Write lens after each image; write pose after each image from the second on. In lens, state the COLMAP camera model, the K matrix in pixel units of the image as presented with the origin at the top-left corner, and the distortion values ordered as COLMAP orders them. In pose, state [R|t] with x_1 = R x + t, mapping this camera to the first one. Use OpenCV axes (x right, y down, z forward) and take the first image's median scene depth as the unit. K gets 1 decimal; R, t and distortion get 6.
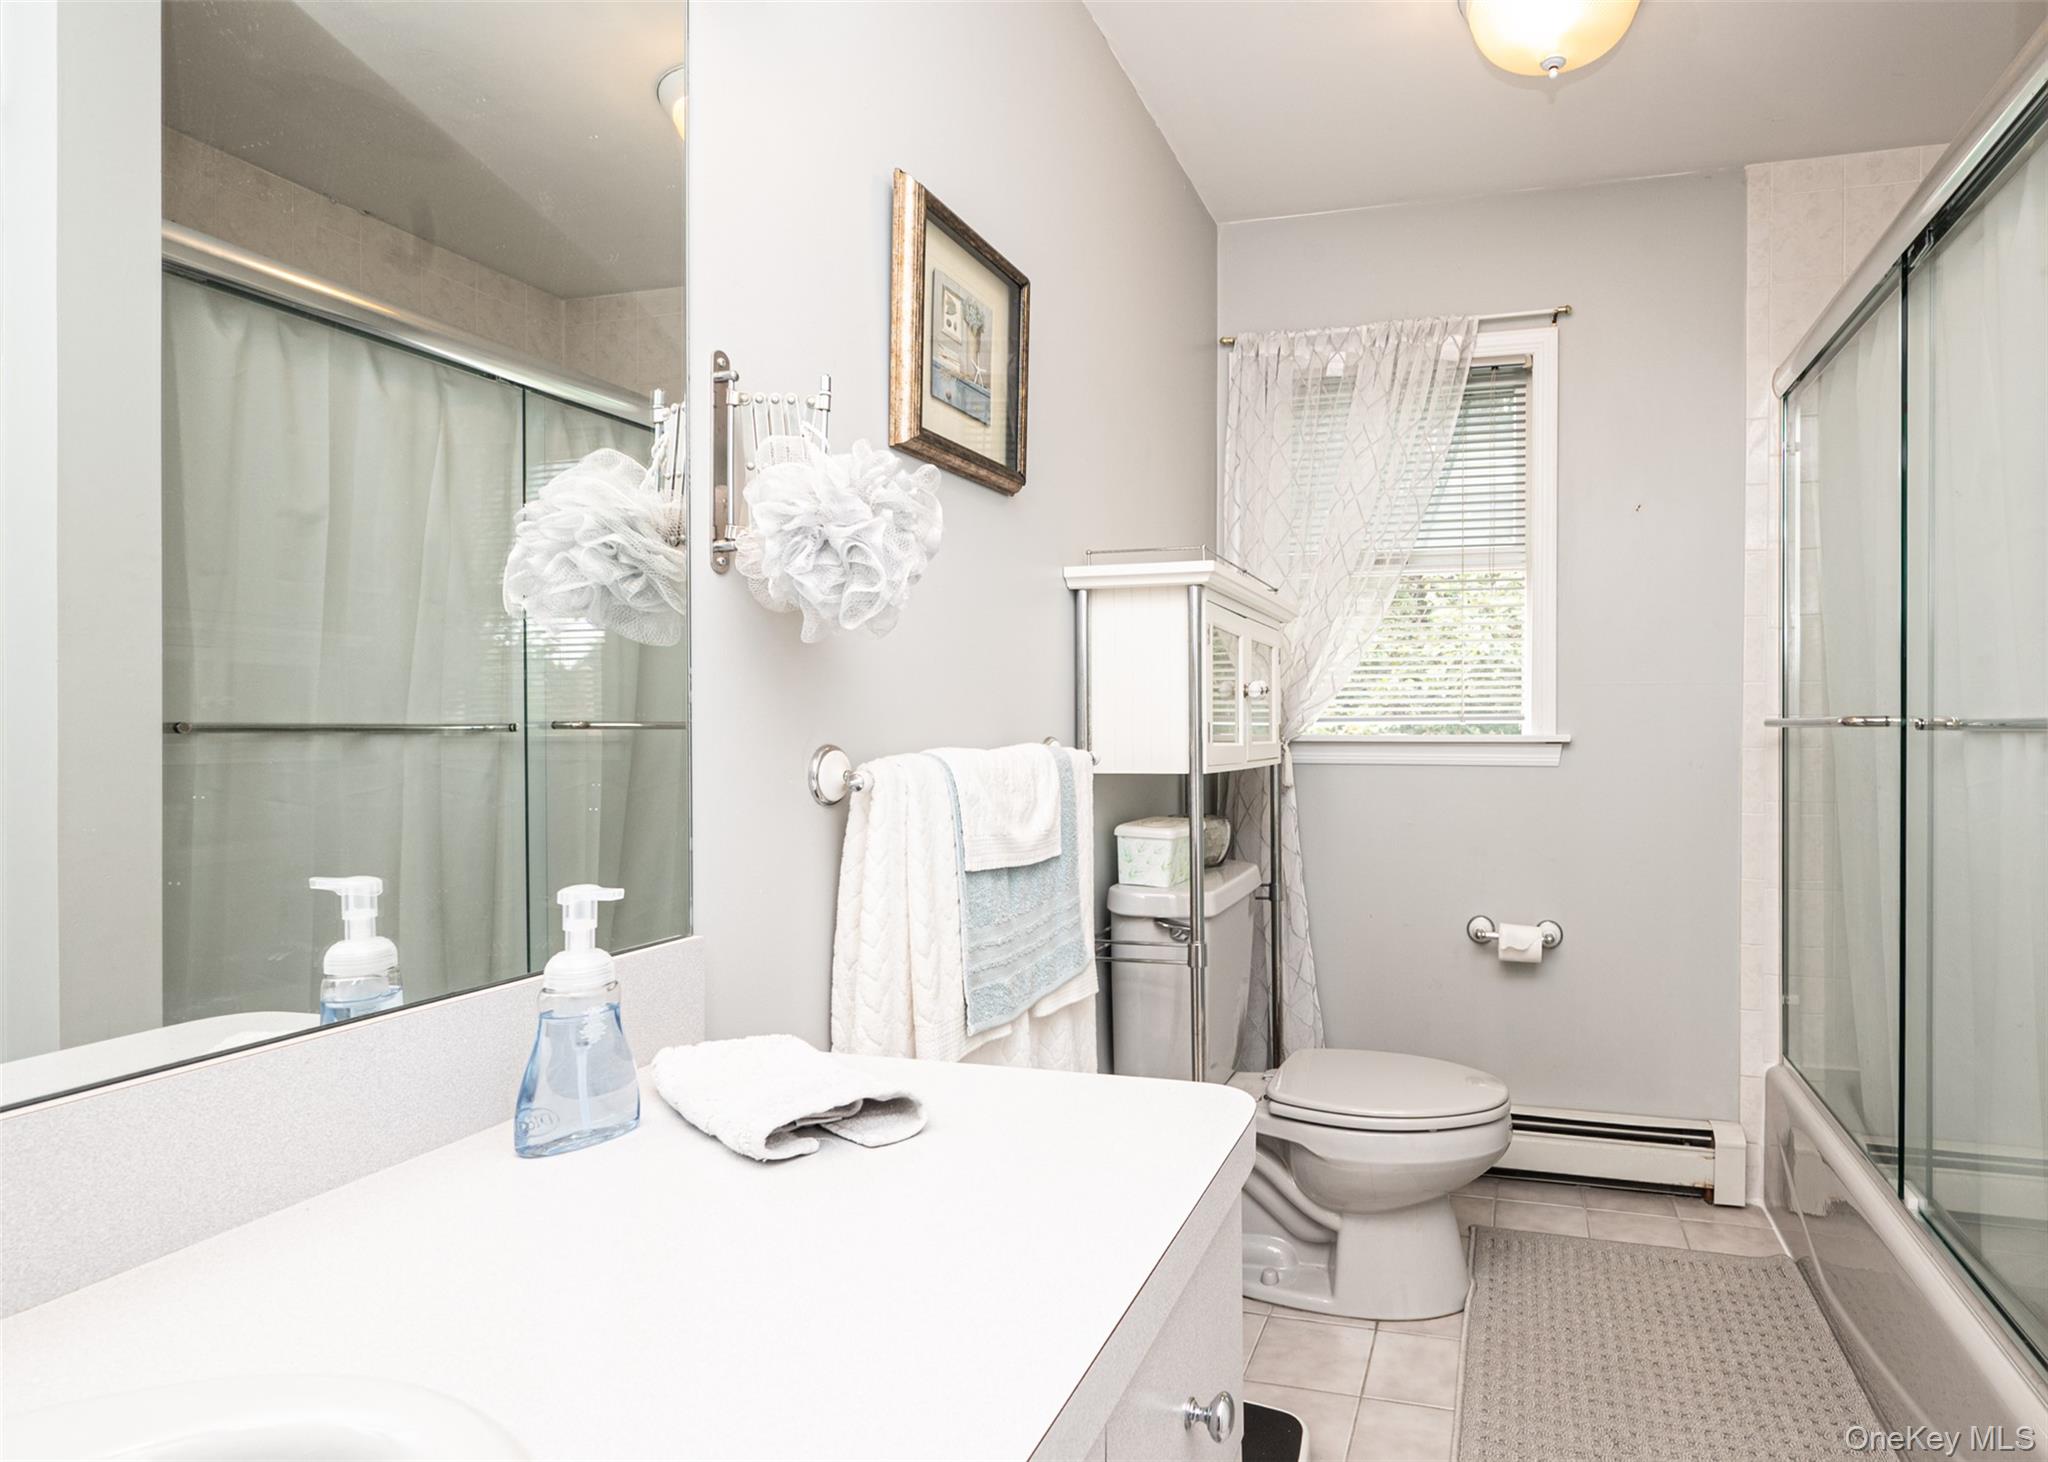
lens RADIAL K [[1067.8, 0, 1255.7], [0, 1067.8, 733.6], [0, 0, 1]] dist [0.000140, -0.001681]
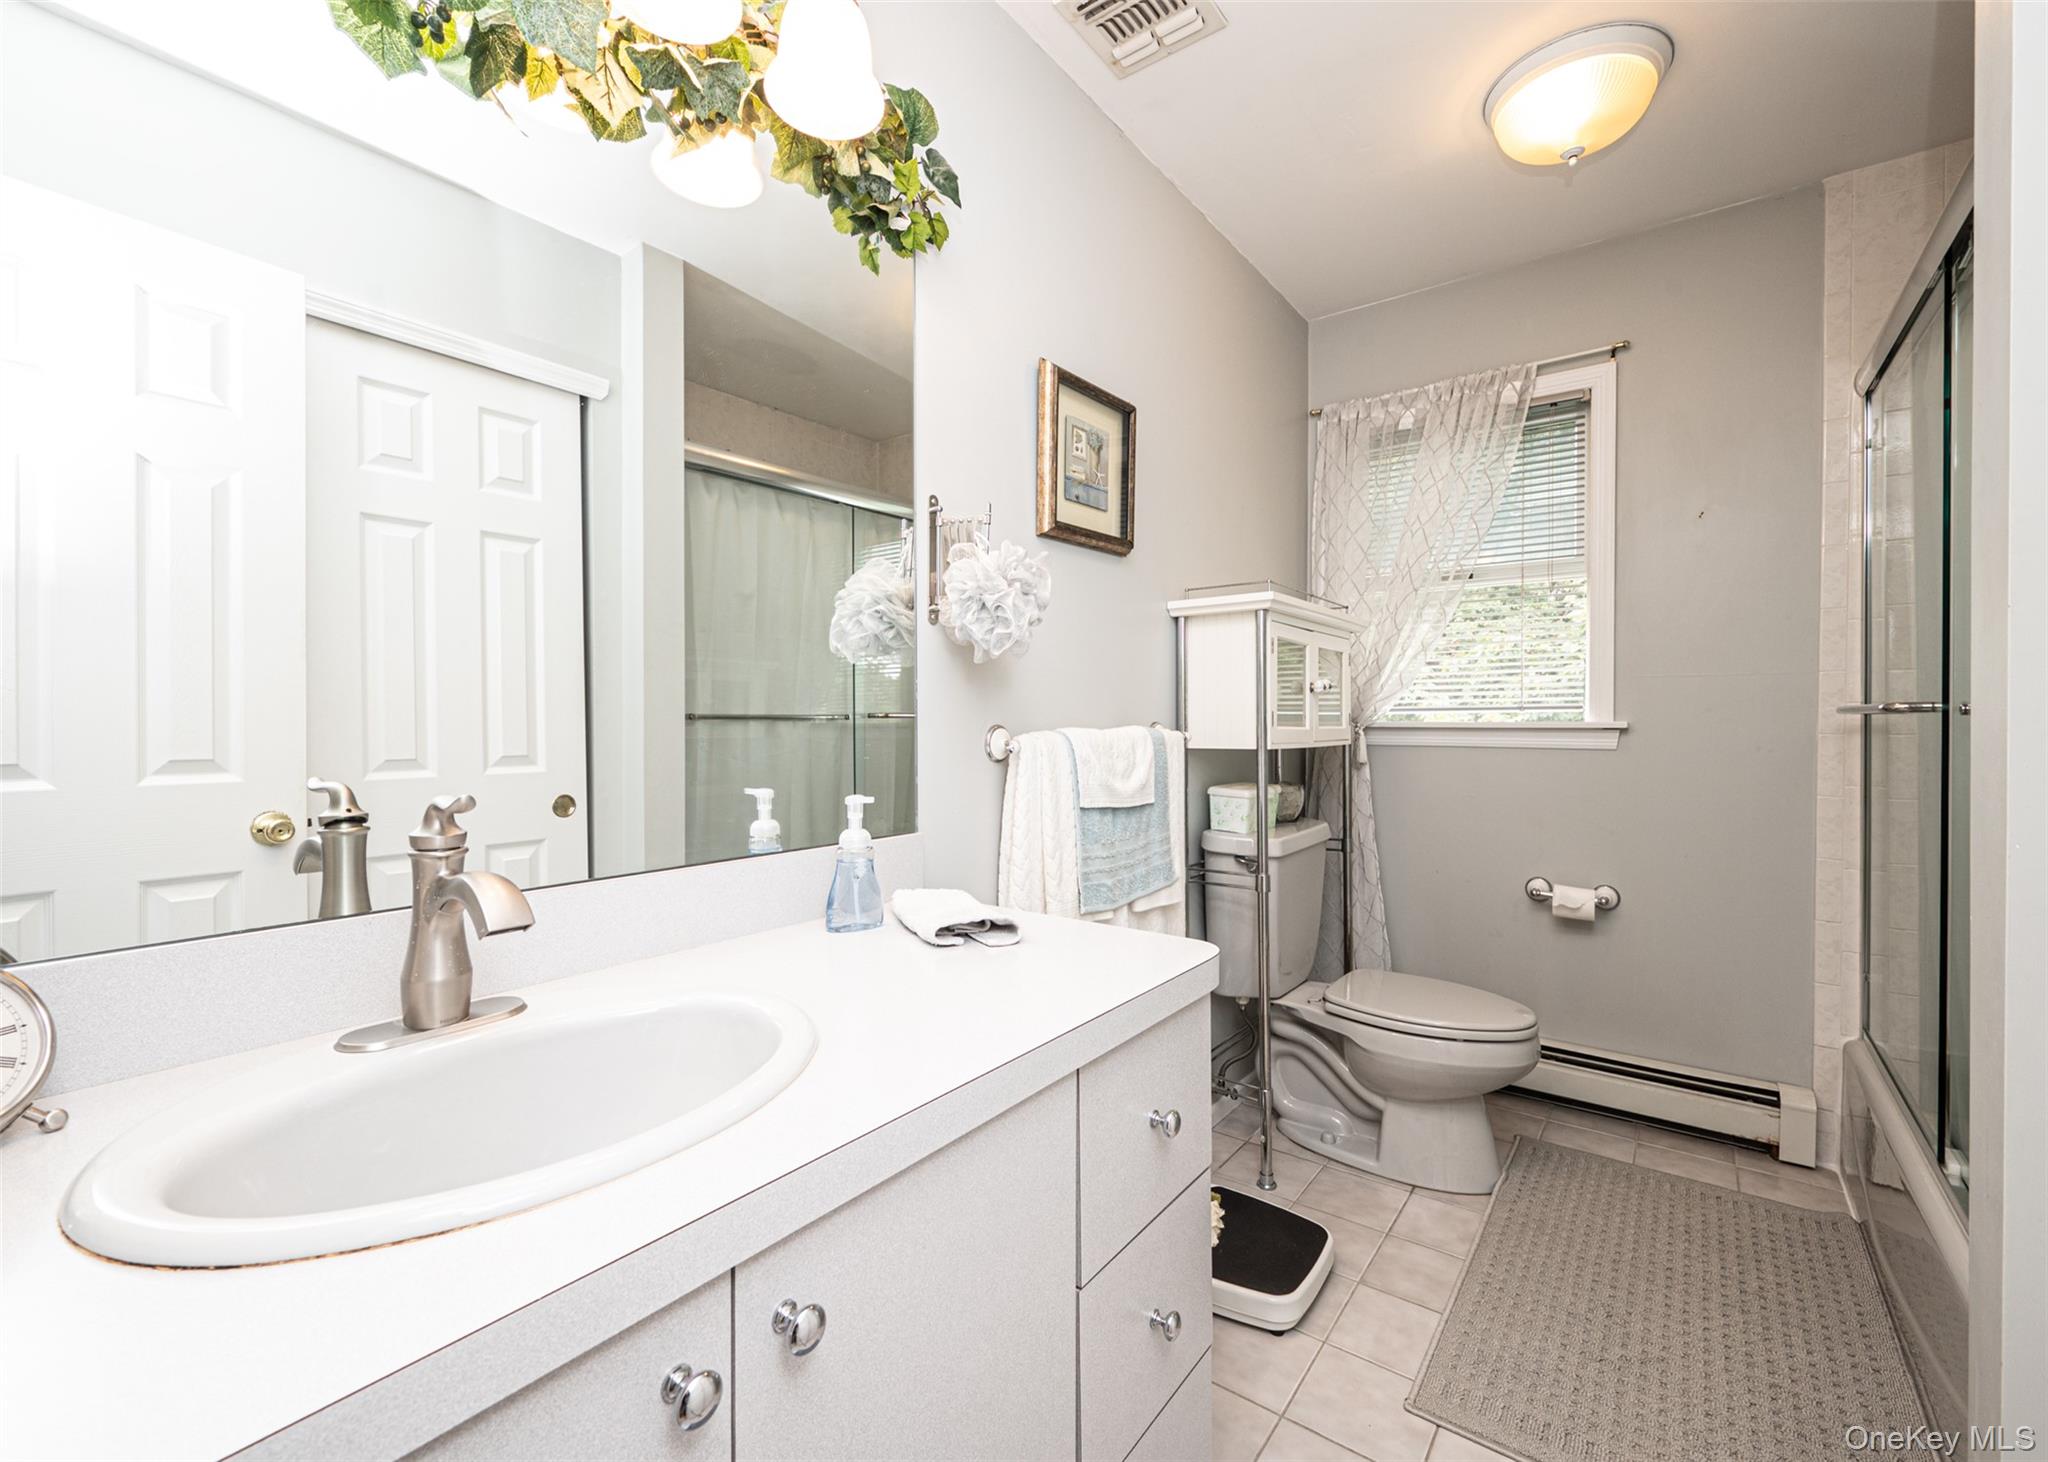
lens RADIAL K [[860.4, 0, 1027.0], [0, 860.4, 728.2], [0, 0, 1]] dist [-0.001199, -0.000468]
pose [[0.914981, 0.003408, -0.403481, 0.109179], [-0.001442, 0.999986, 0.005174, 0.005613], [0.403493, -0.004152, 0.914973, -0.115510]]
